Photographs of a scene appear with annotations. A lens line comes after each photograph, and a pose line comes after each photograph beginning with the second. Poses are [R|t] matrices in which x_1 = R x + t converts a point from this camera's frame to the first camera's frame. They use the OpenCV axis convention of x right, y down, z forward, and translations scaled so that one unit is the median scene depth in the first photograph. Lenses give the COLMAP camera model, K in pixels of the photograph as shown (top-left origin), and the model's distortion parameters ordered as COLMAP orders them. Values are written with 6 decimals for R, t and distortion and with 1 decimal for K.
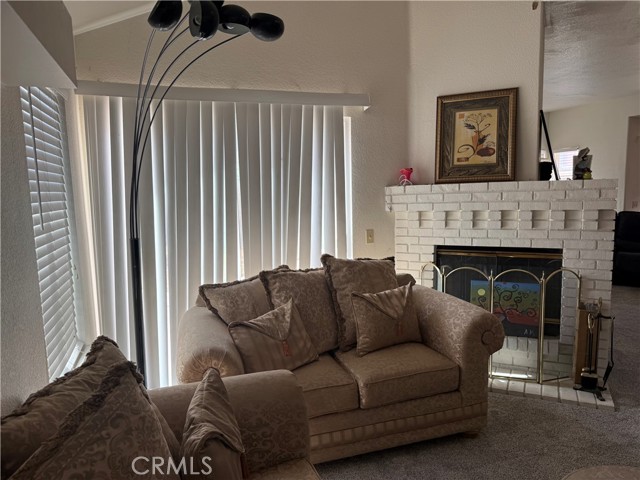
lens RADIAL K [[455.4, 0, 316.9], [0, 455.4, 245.0], [0, 0, 1]] dist [0.033726, -0.028484]
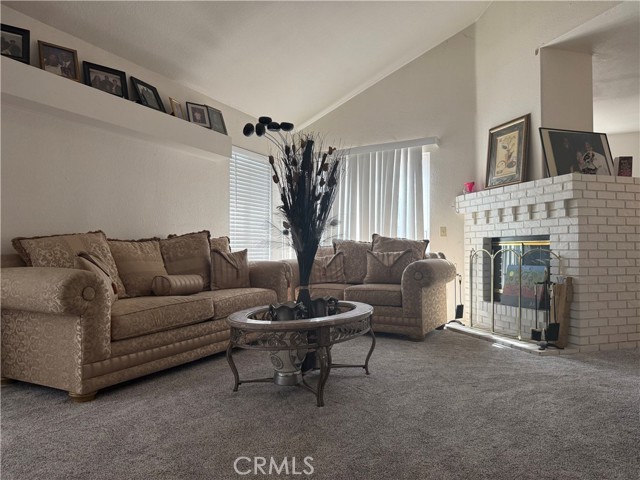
lens RADIAL K [[455.4, 0, 320.3], [0, 455.4, 242.6], [0, 0, 1]] dist [0.033726, -0.028484]
pose [[0.692340, 0.010203, -0.721499, 0.938007], [-0.101724, 0.991294, -0.083594, 0.184242], [0.714365, 0.131269, 0.687351, -0.265488]]
